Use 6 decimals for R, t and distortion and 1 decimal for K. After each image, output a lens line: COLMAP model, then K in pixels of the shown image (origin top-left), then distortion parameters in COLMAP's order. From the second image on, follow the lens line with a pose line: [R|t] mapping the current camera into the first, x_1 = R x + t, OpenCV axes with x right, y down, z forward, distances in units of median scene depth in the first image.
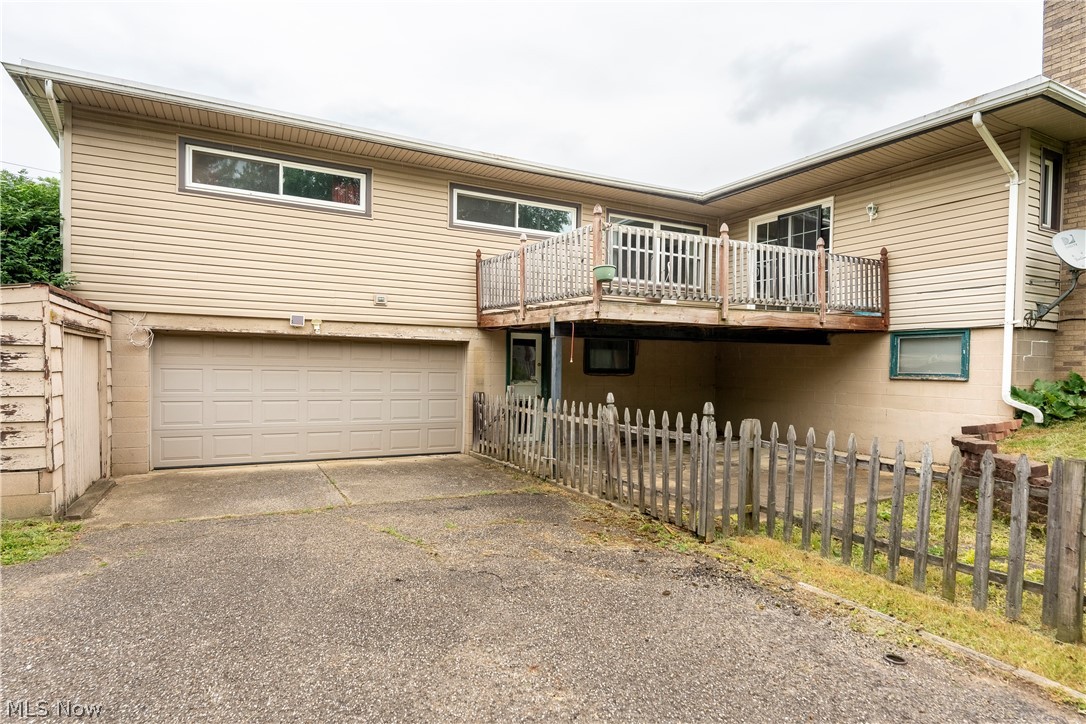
lens RADIAL K [[593.1, 0, 540.7], [0, 593.1, 370.0], [0, 0, 1]] dist [-0.001269, -0.000602]
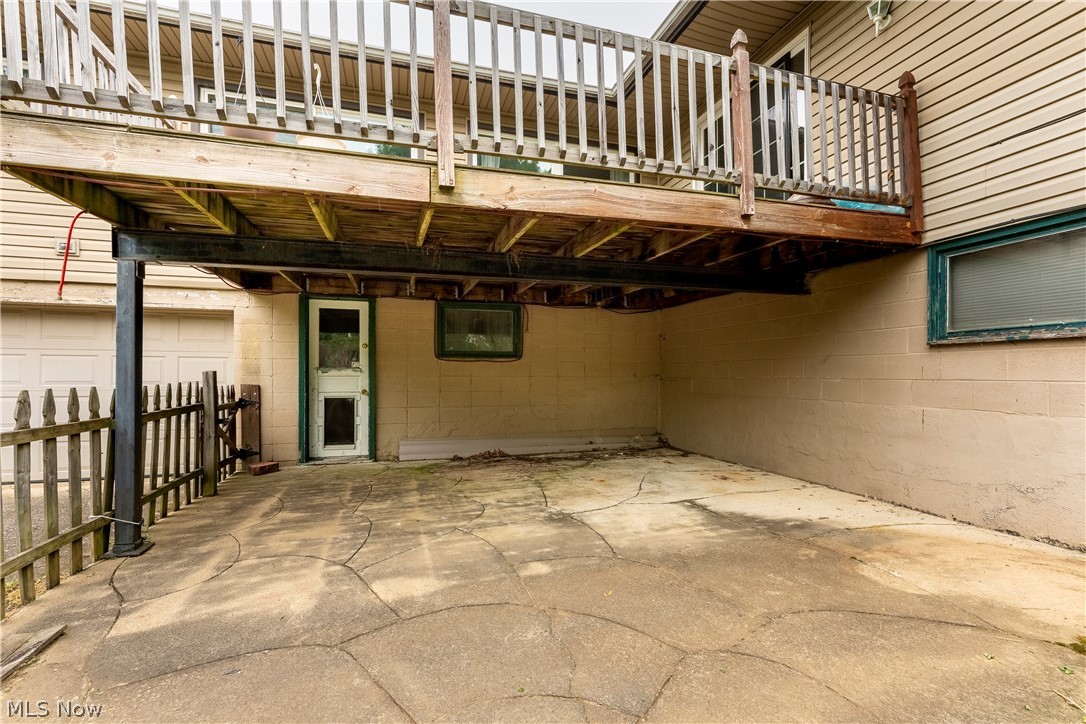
lens RADIAL K [[477.2, 0, 536.8], [0, 477.2, 367.5], [0, 0, 1]] dist [-0.000023, 0.000453]
pose [[0.981571, -0.016809, -0.190360, 0.362912], [0.012793, 0.999669, -0.022307, 0.038151], [0.190672, 0.019460, 0.981461, 0.581108]]
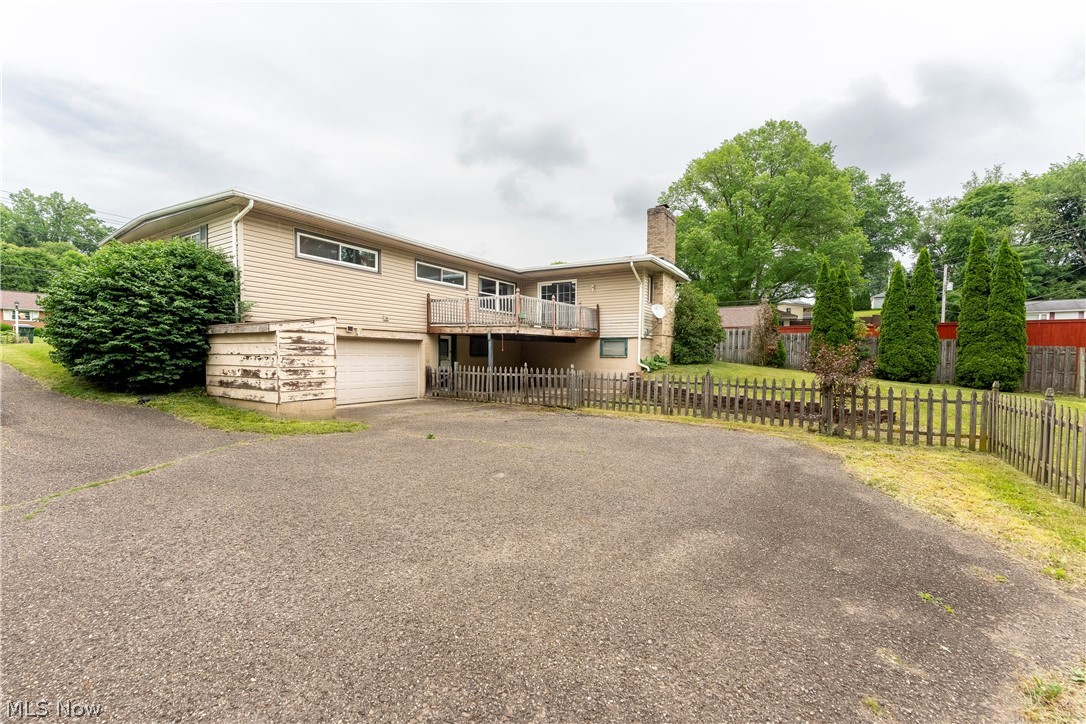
lens RADIAL K [[443.2, 0, 543.0], [0, 443.2, 364.1], [0, 0, 1]] dist [-0.004090, 0.000147]
pose [[0.867189, -0.016954, 0.497690, -0.556036], [0.006895, 0.999733, 0.022042, 0.001866], [-0.497931, -0.015683, 0.867075, -0.504461]]
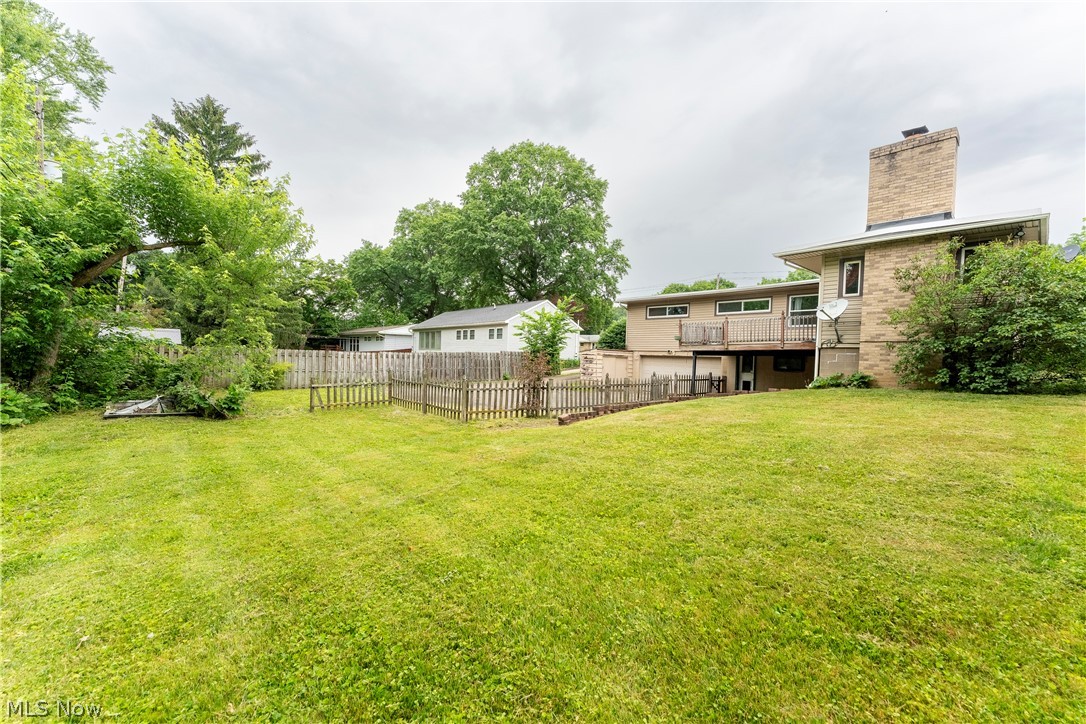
lens RADIAL K [[443.2, 0, 559.3], [0, 443.2, 366.3], [0, 0, 1]] dist [-0.004090, 0.000147]
pose [[0.277202, 0.008049, -0.960778, 1.787591], [-0.035588, 0.999365, -0.001895, 0.027227], [0.960152, 0.034717, 0.277312, -0.299006]]
